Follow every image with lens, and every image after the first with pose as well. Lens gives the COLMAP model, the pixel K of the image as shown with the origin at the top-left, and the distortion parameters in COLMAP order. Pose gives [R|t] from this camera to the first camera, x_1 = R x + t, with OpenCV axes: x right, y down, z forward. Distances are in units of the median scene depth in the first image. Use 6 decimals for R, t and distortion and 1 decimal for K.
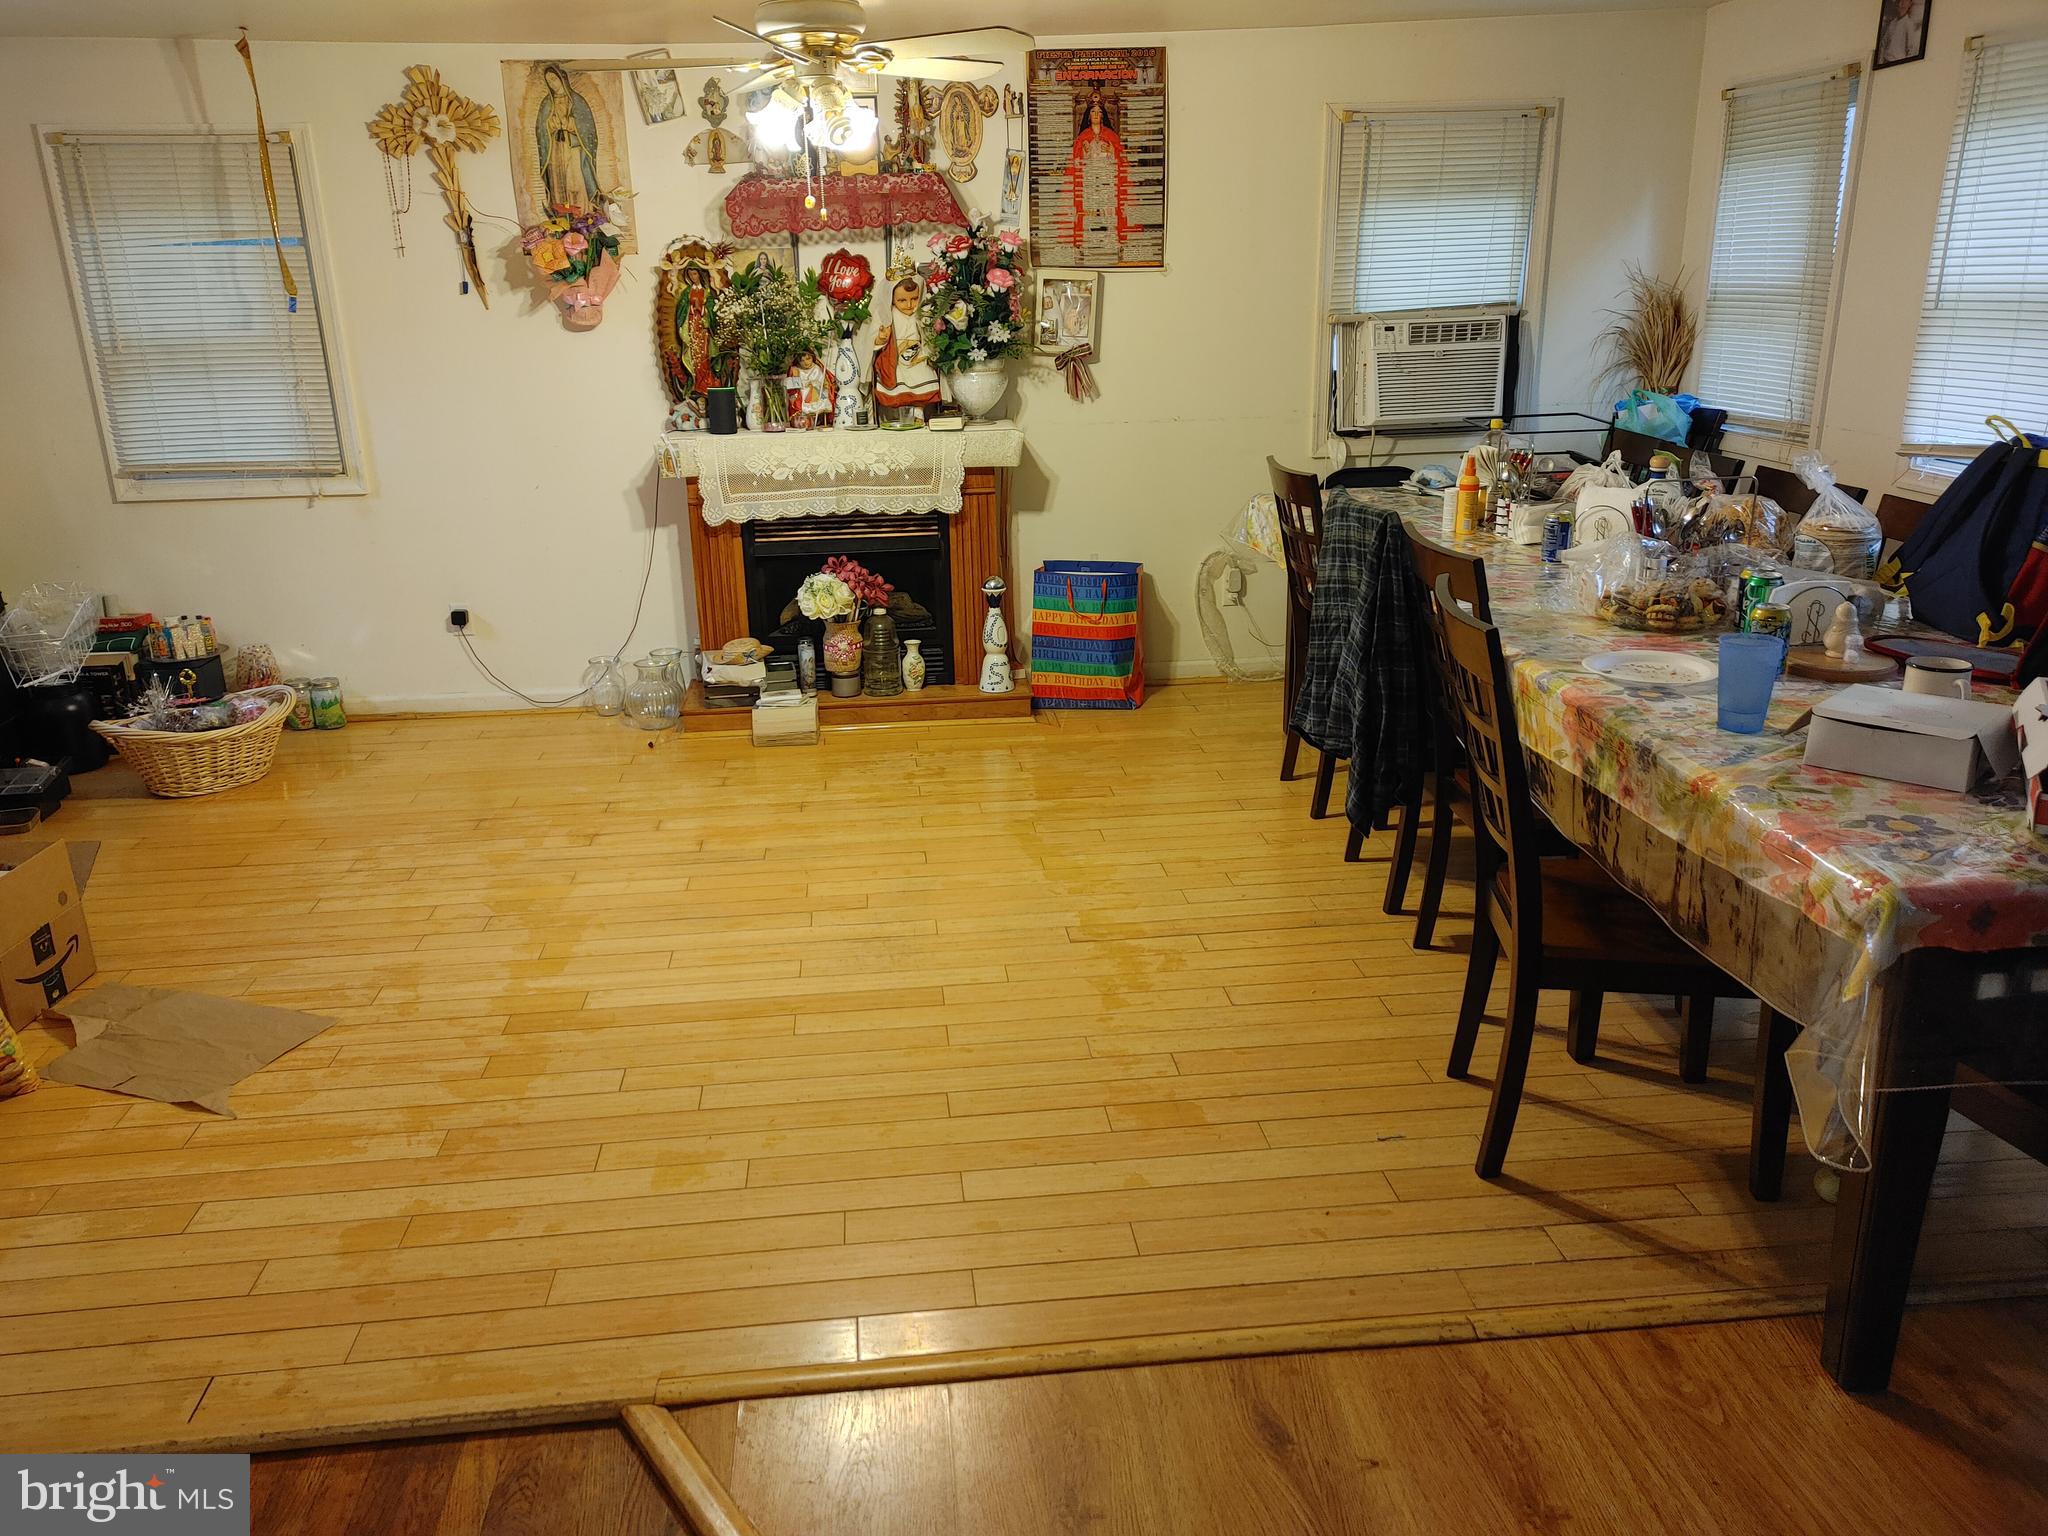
lens RADIAL K [[1521.5, 0, 1024.0], [0, 1521.5, 768.0], [0, 0, 1]] dist [0.044102, -0.007259]
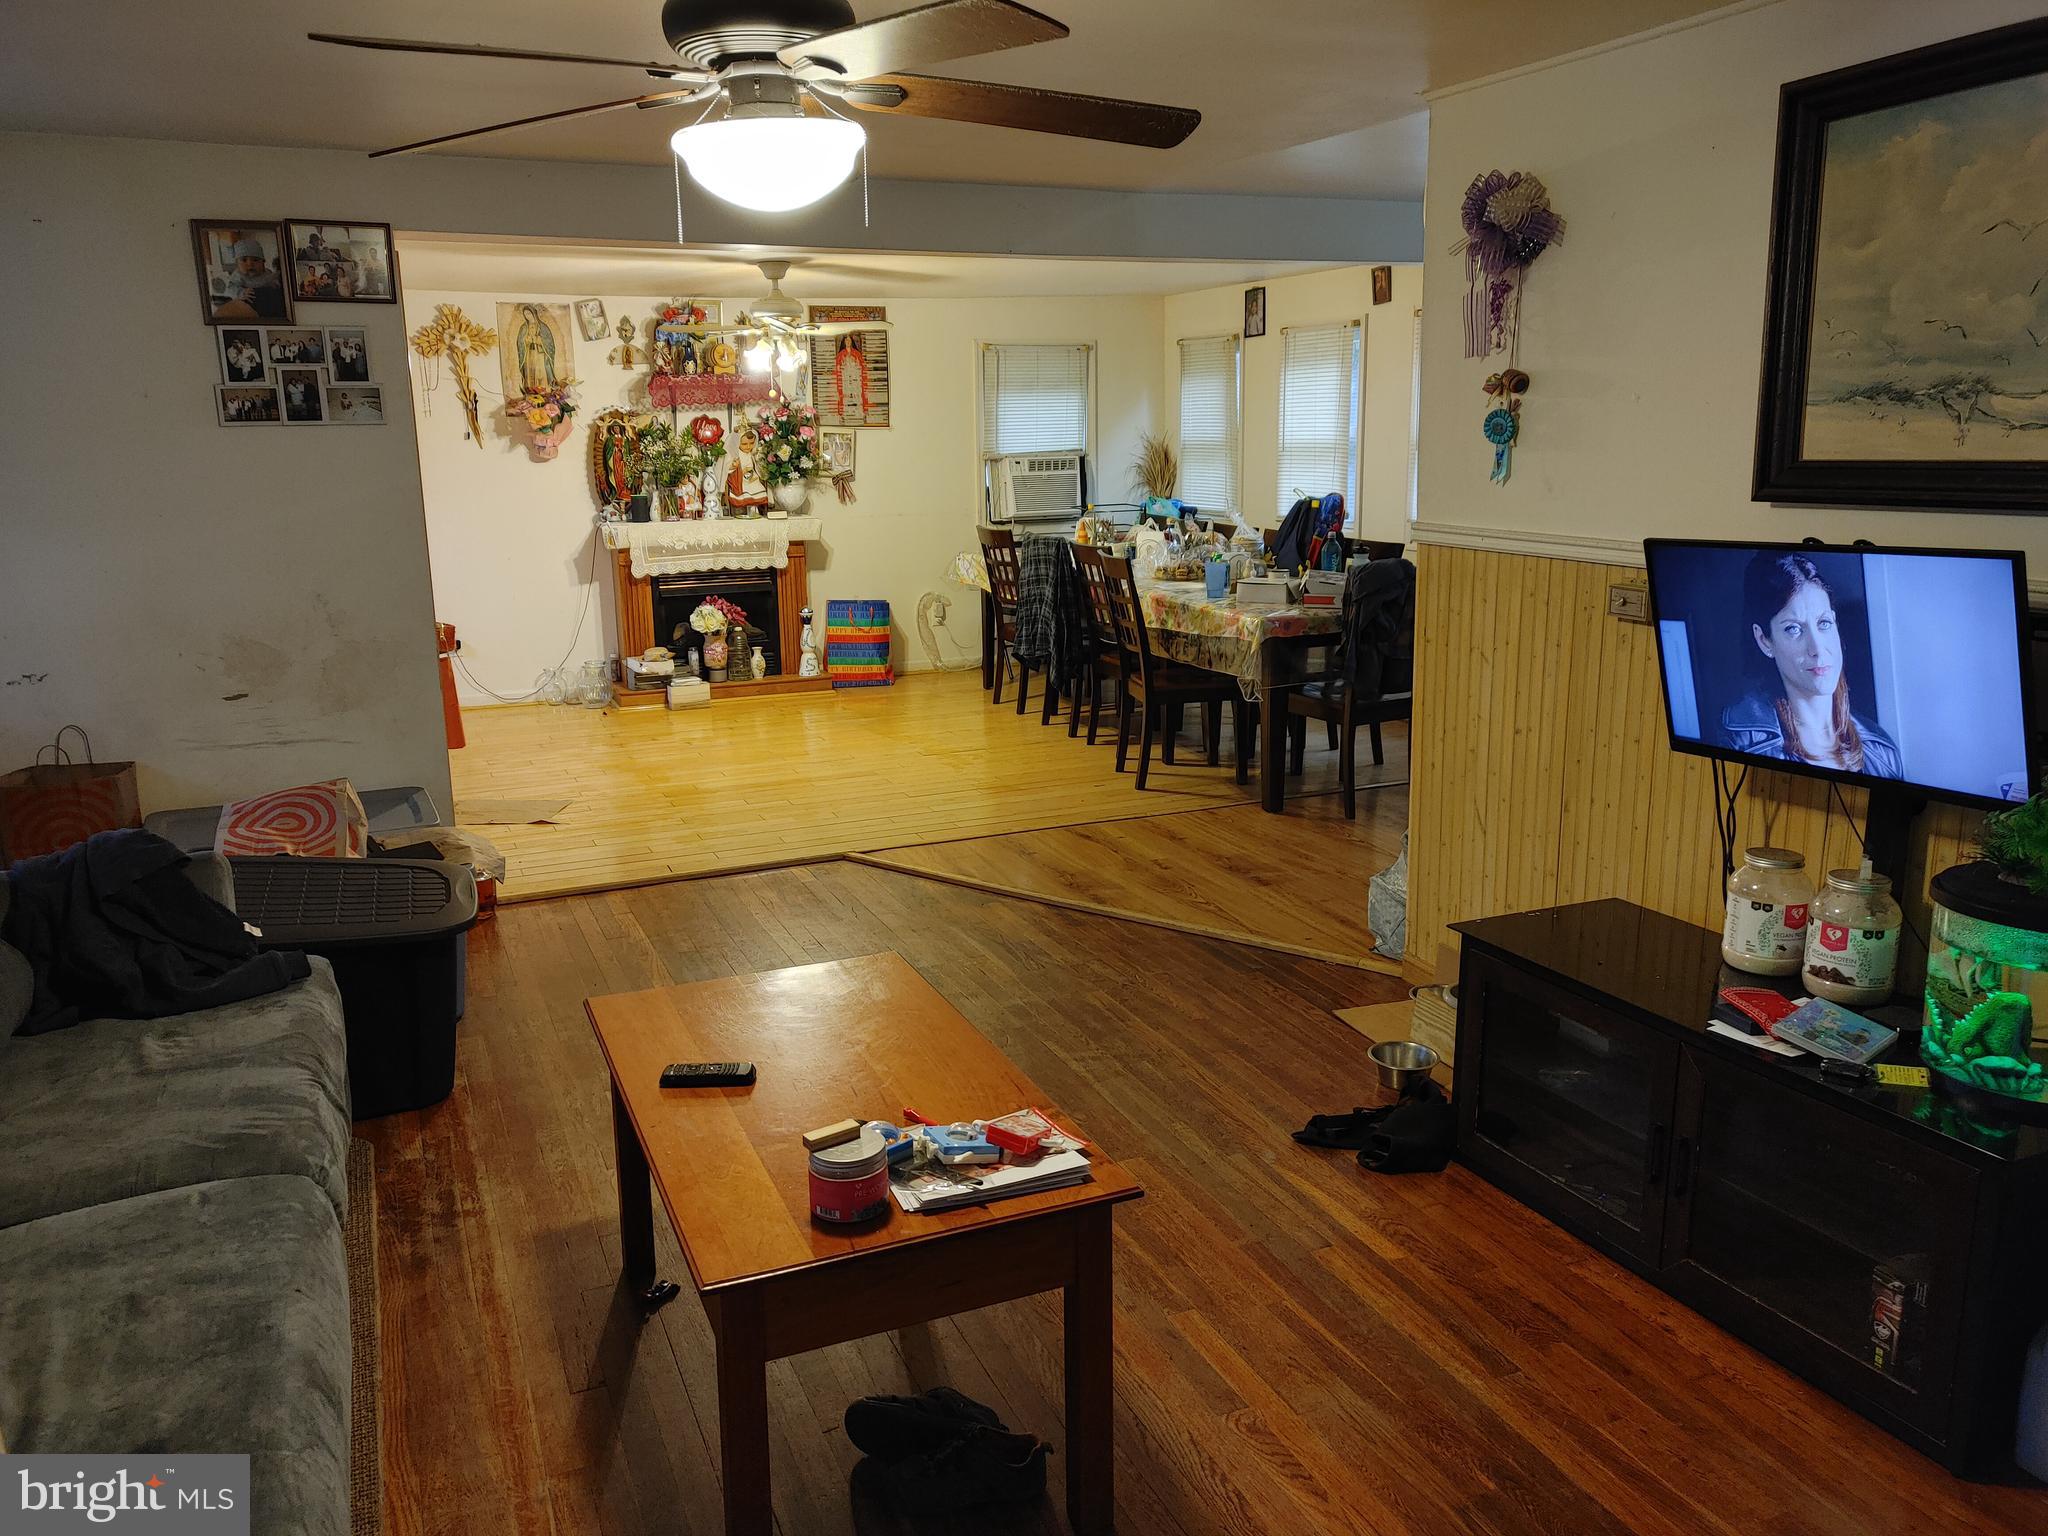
lens RADIAL K [[1521.5, 0, 1024.0], [0, 1521.5, 768.0], [0, 0, 1]] dist [0.044102, -0.007259]
pose [[0.952586, -0.059117, 0.298472, -0.306659], [0.088846, 0.992236, -0.087031, 0.220315], [-0.291009, 0.109422, 0.950442, -0.646280]]
